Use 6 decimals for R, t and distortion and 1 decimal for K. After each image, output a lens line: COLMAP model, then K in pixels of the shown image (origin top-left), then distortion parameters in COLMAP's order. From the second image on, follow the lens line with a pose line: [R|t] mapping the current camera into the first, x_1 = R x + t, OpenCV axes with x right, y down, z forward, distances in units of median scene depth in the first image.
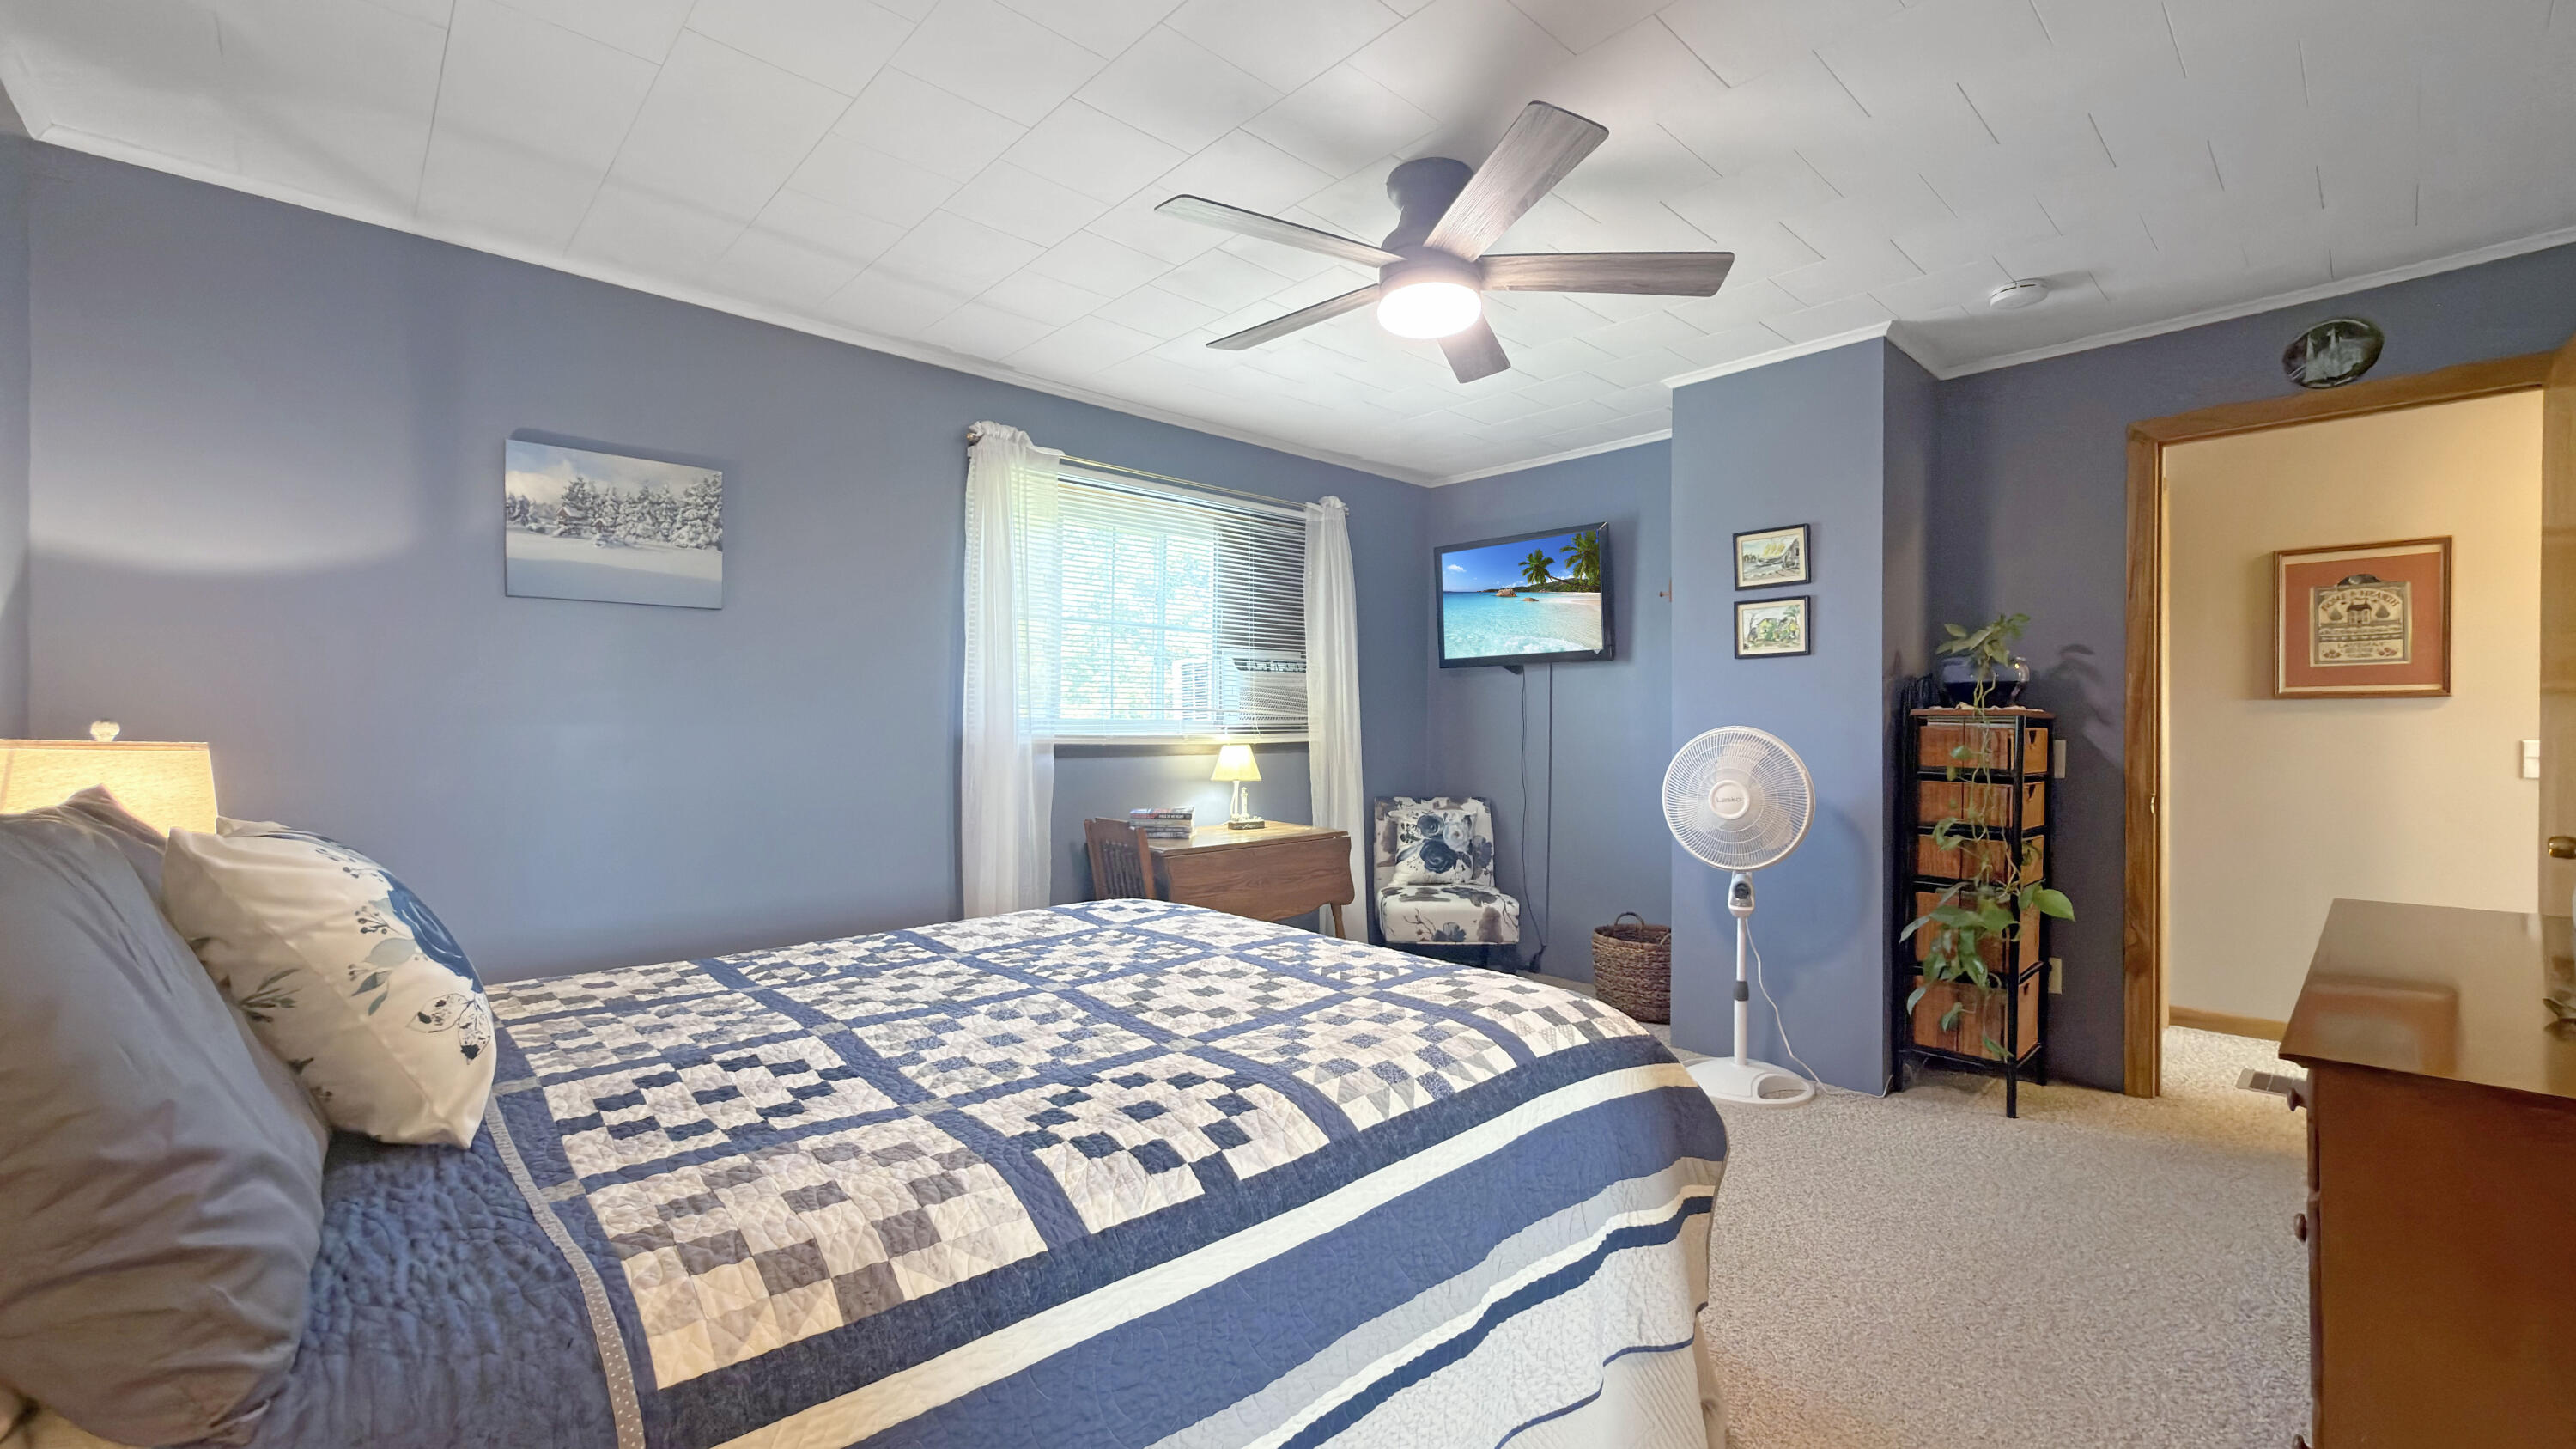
lens RADIAL K [[1035.0, 0, 1268.9], [0, 1035.0, 732.5], [0, 0, 1]] dist [-0.001056, -0.000191]
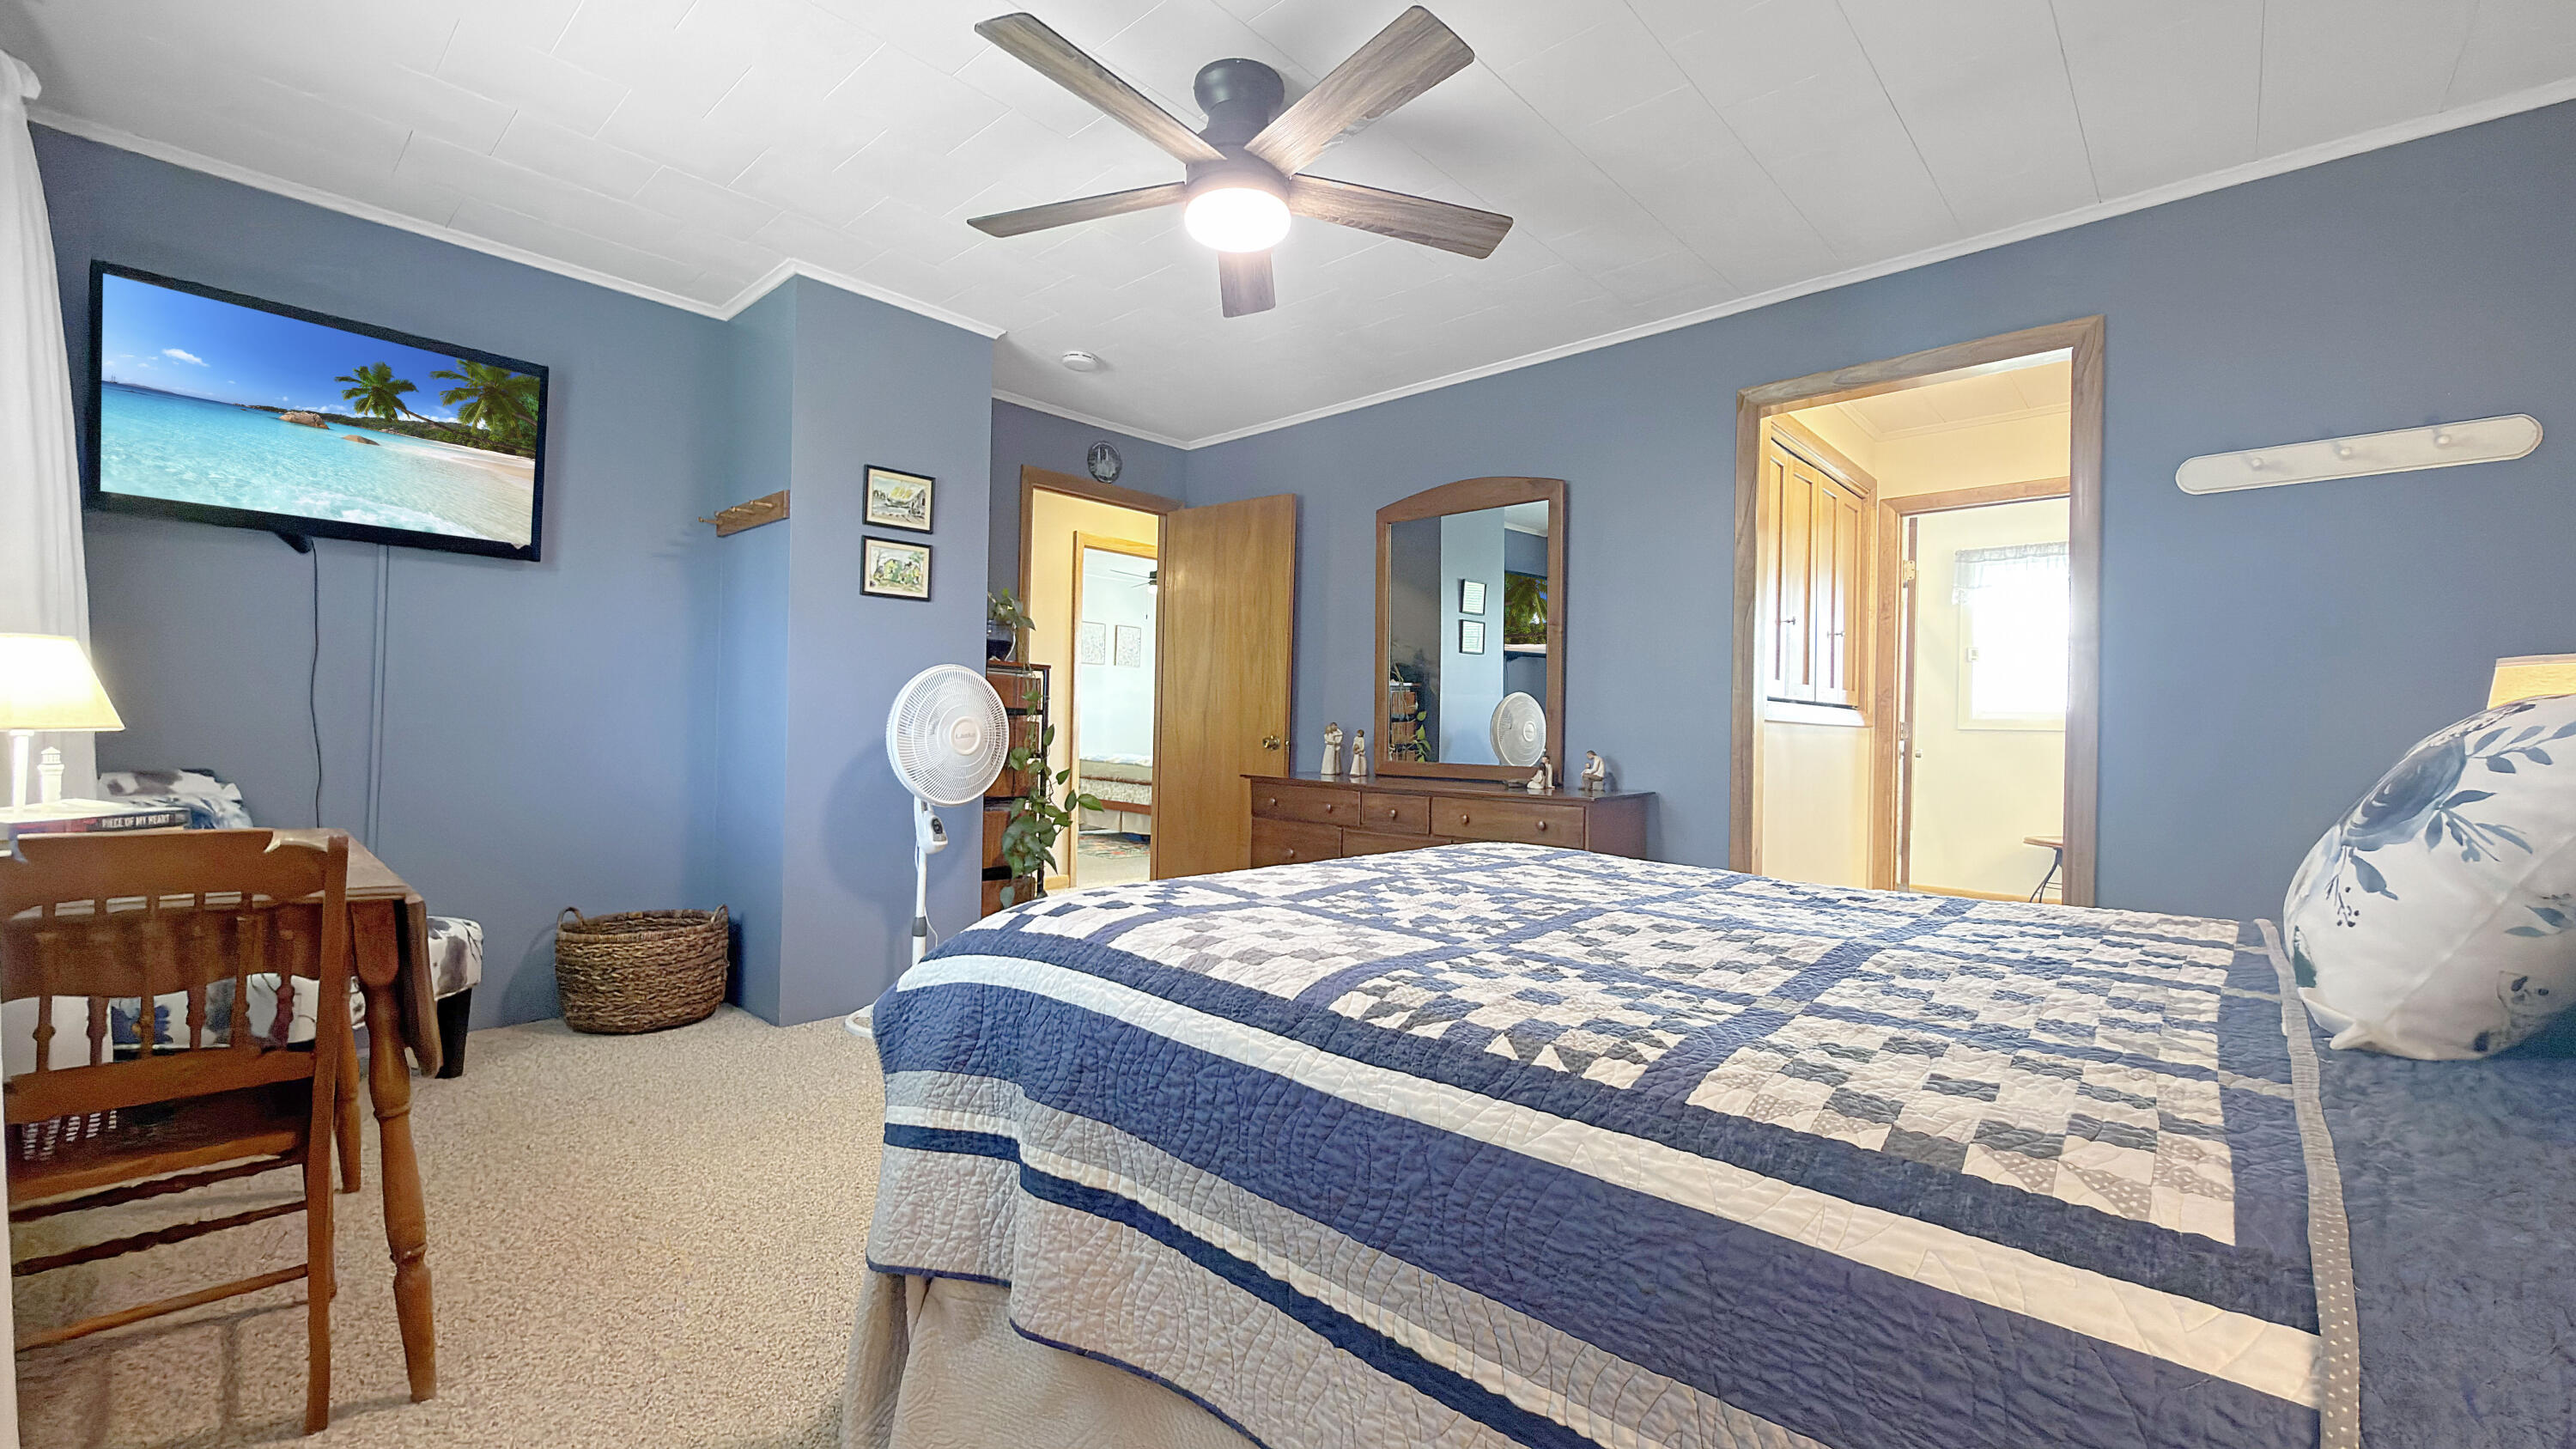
lens RADIAL K [[1035.0, 0, 1293.4], [0, 1035.0, 716.5], [0, 0, 1]] dist [-0.001056, -0.000191]
pose [[-0.091776, 0.007408, 0.995752, -0.546732], [-0.016722, 0.999820, -0.008979, 0.044598], [-0.995639, -0.017475, -0.091636, 0.689055]]
